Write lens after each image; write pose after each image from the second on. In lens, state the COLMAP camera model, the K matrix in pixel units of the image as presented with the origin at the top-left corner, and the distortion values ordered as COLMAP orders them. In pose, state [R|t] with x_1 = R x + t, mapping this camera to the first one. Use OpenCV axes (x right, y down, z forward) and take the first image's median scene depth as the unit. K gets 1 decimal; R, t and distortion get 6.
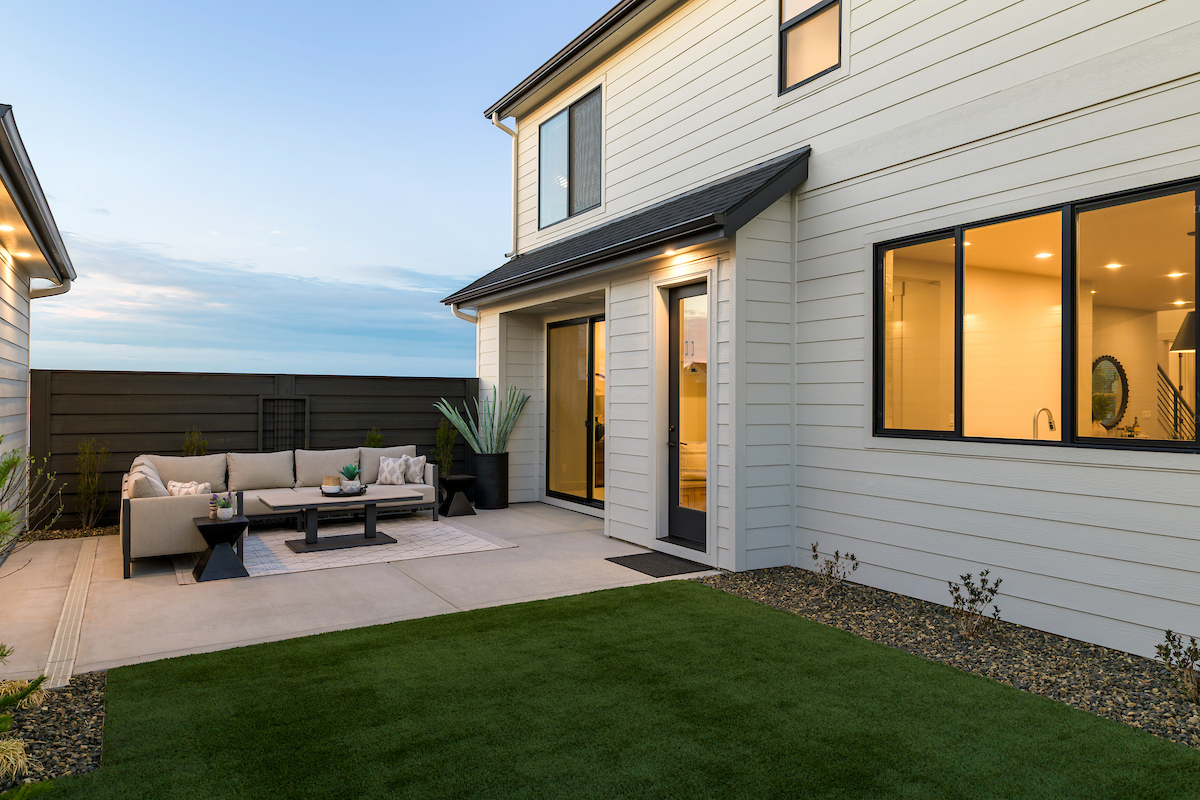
lens RADIAL K [[815.8, 0, 601.3], [0, 815.8, 397.7], [0, 0, 1]] dist [0.038963, -0.038718]
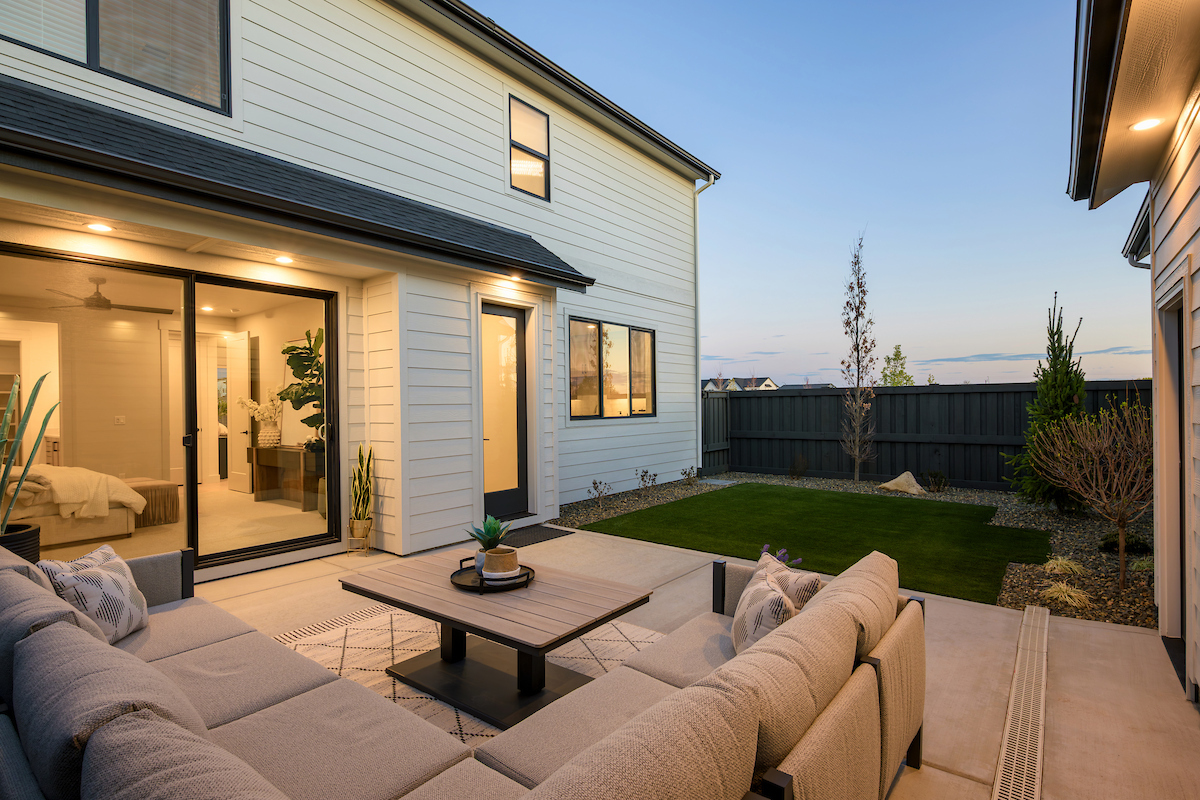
lens RADIAL K [[593.0, 0, 601.3], [0, 593.0, 403.1], [0, 0, 1]] dist [0.001600, 0.000348]
pose [[-0.382884, 0.002209, 0.923794, -0.981429], [0.007901, 0.999968, 0.000884, 0.008987], [-0.923763, 0.007637, -0.382890, 1.543883]]
